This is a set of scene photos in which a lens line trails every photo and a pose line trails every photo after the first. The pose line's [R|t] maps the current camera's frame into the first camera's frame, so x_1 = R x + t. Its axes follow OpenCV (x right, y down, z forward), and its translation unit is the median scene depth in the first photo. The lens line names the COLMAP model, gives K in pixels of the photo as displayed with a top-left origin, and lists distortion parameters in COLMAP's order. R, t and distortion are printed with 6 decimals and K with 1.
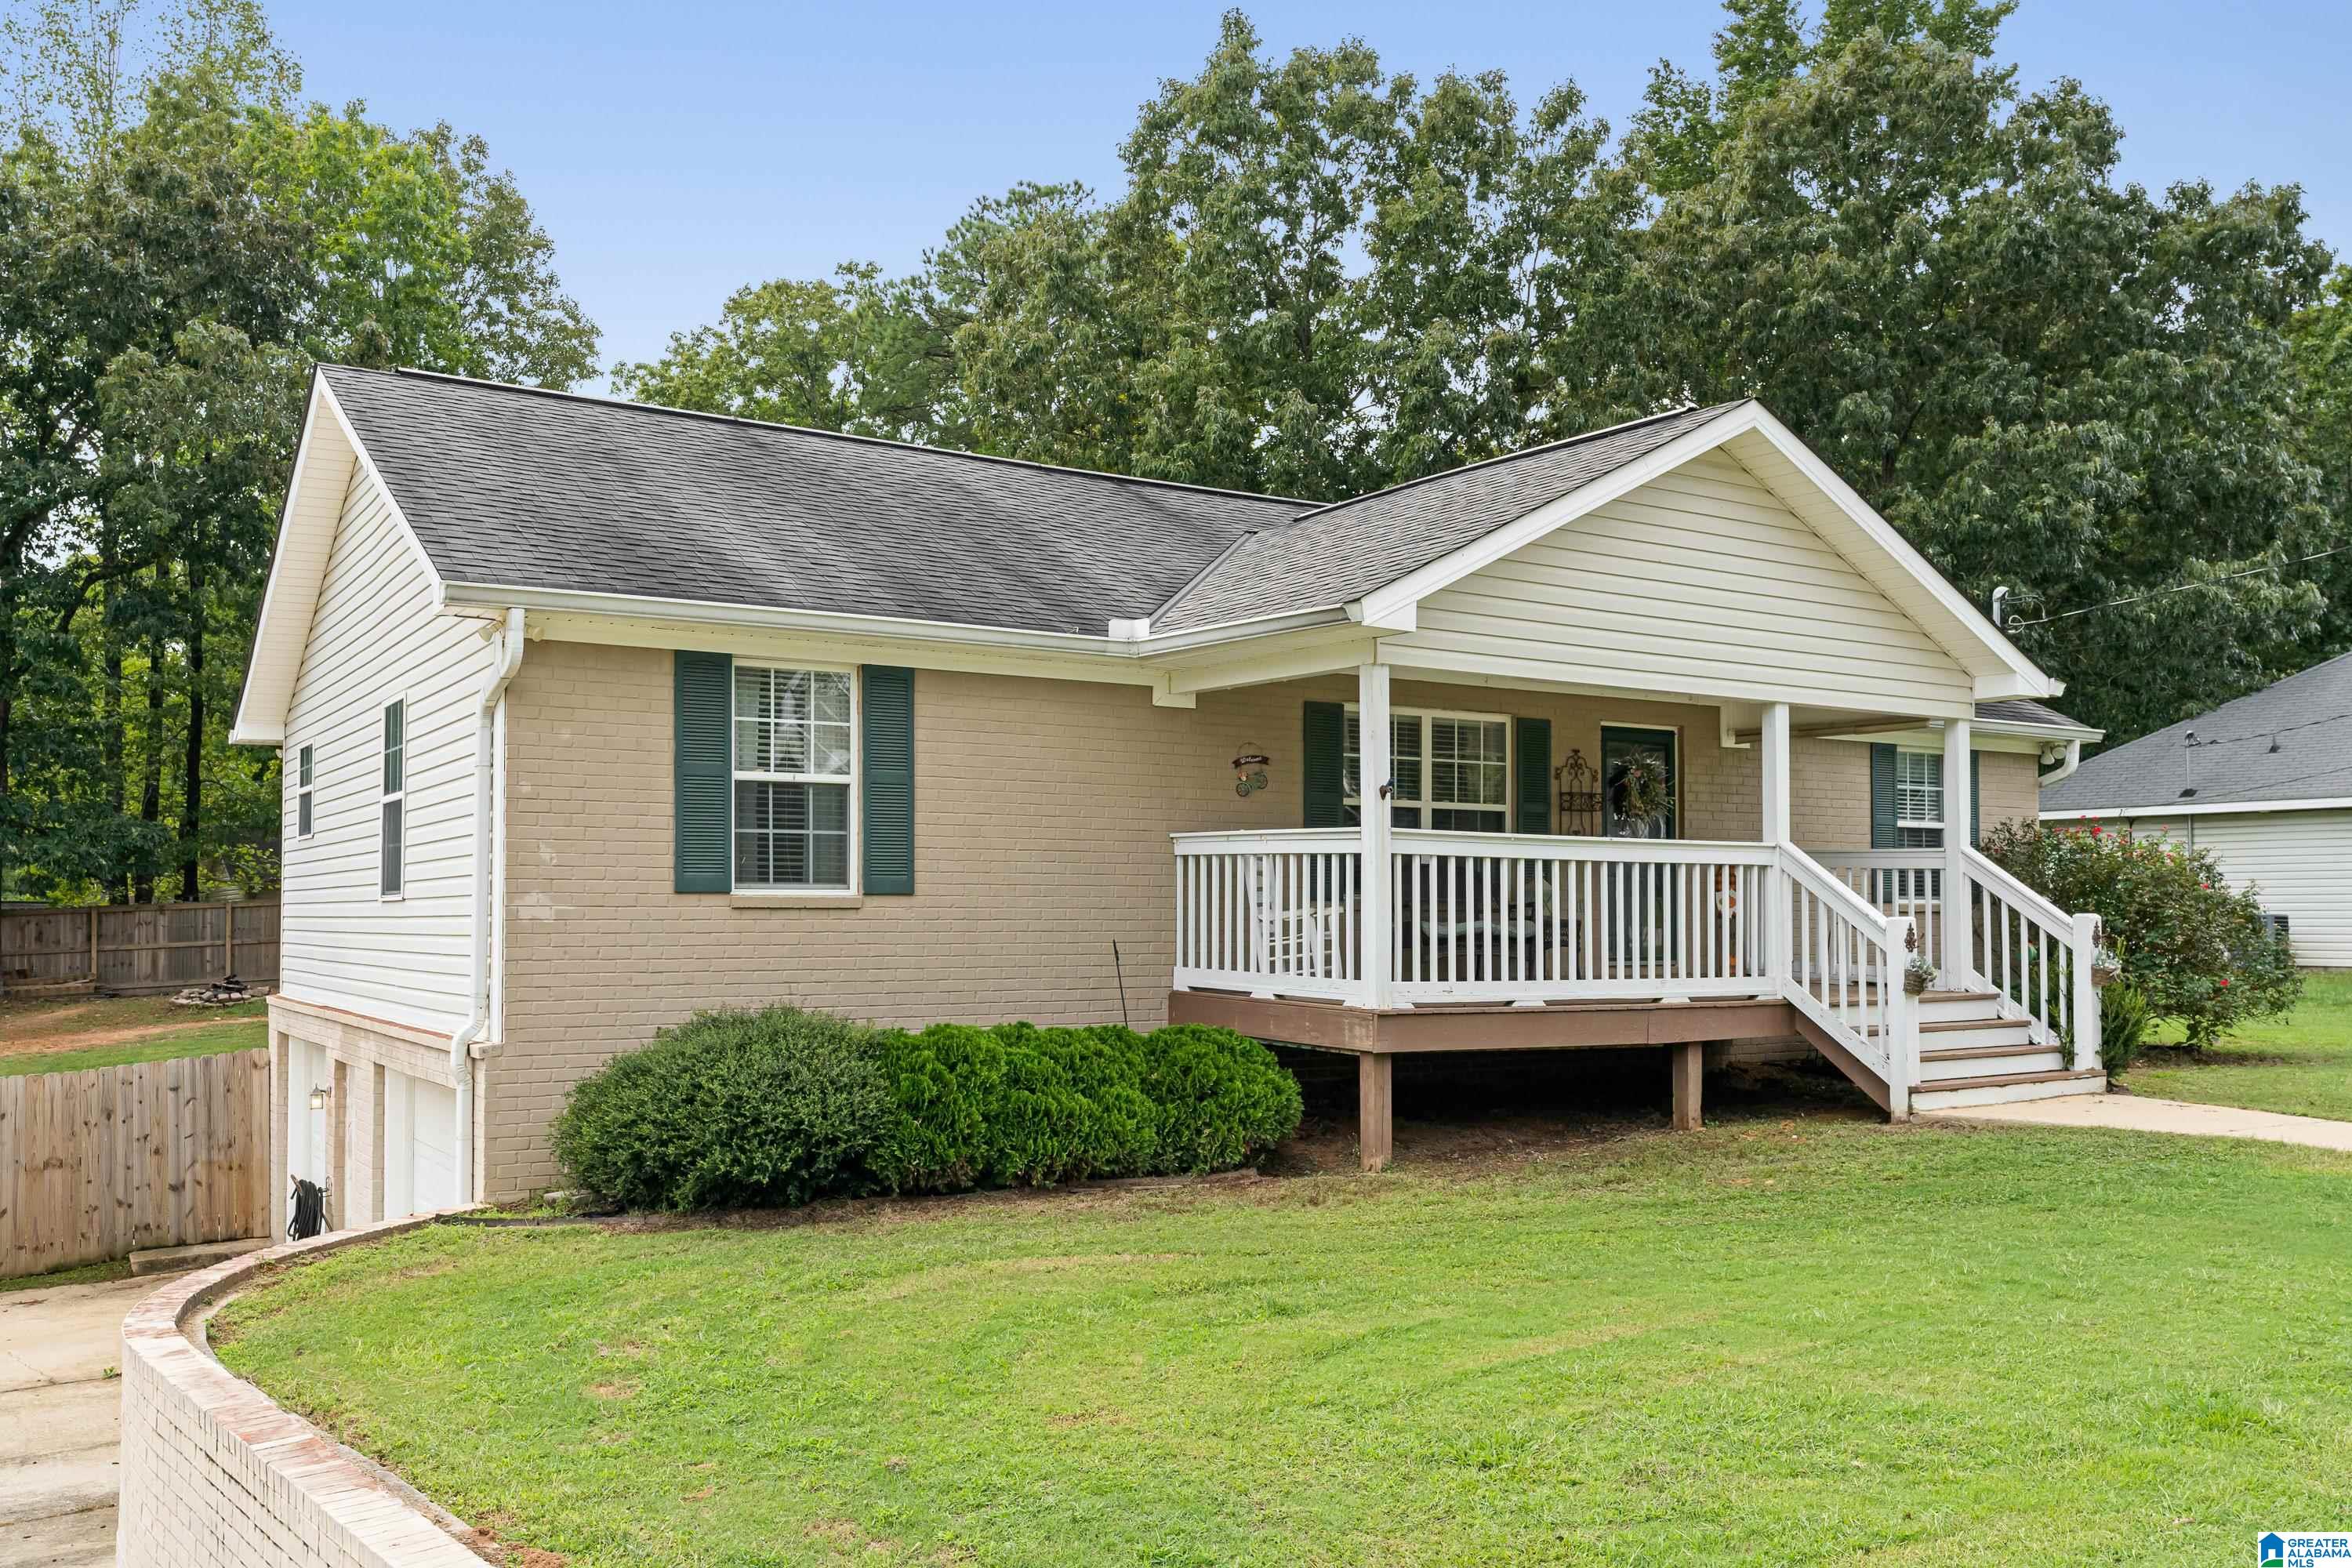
lens RADIAL K [[1854.9, 0, 1170.6], [0, 1854.9, 867.8], [0, 0, 1]] dist [0.006715, 0.005526]
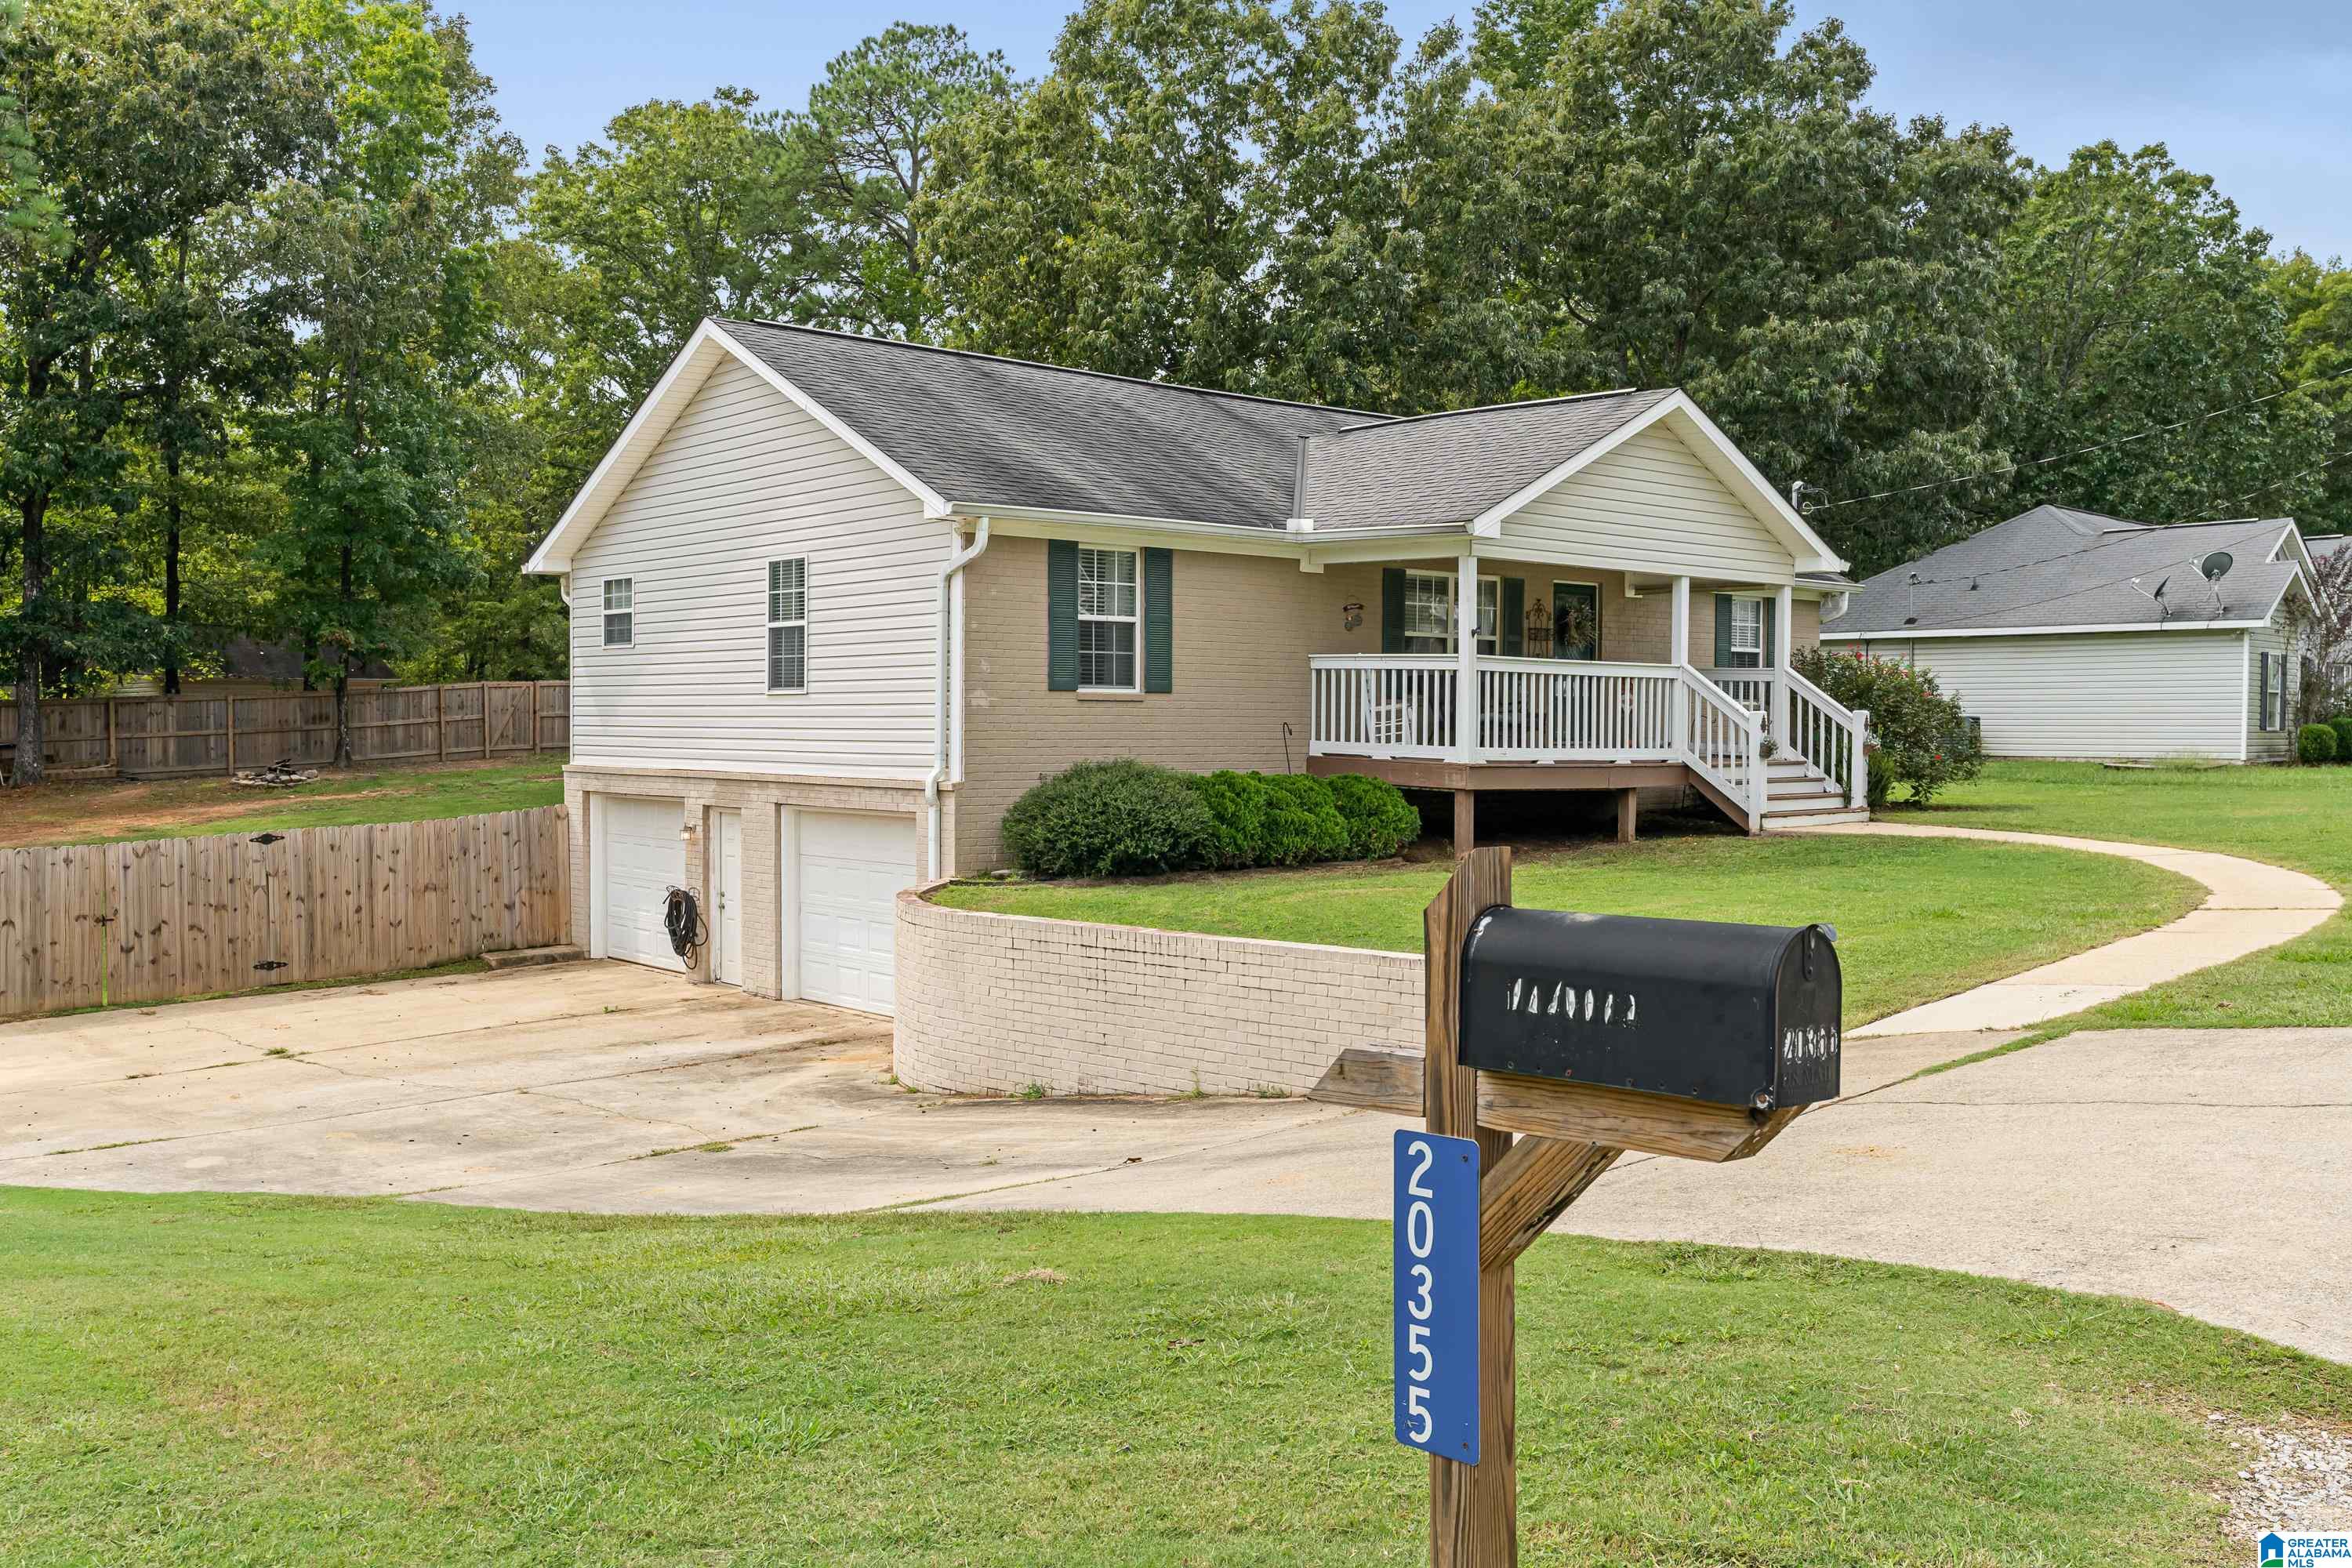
lens RADIAL K [[1912.3, 0, 1176.0], [0, 1912.3, 784.0], [0, 0, 1]] dist [0.039312, -0.001433]
pose [[0.989230, 0.000895, 0.146364, -0.328969], [-0.009633, 0.998211, 0.059005, -0.003694], [-0.146050, -0.059779, 0.987469, -0.544720]]
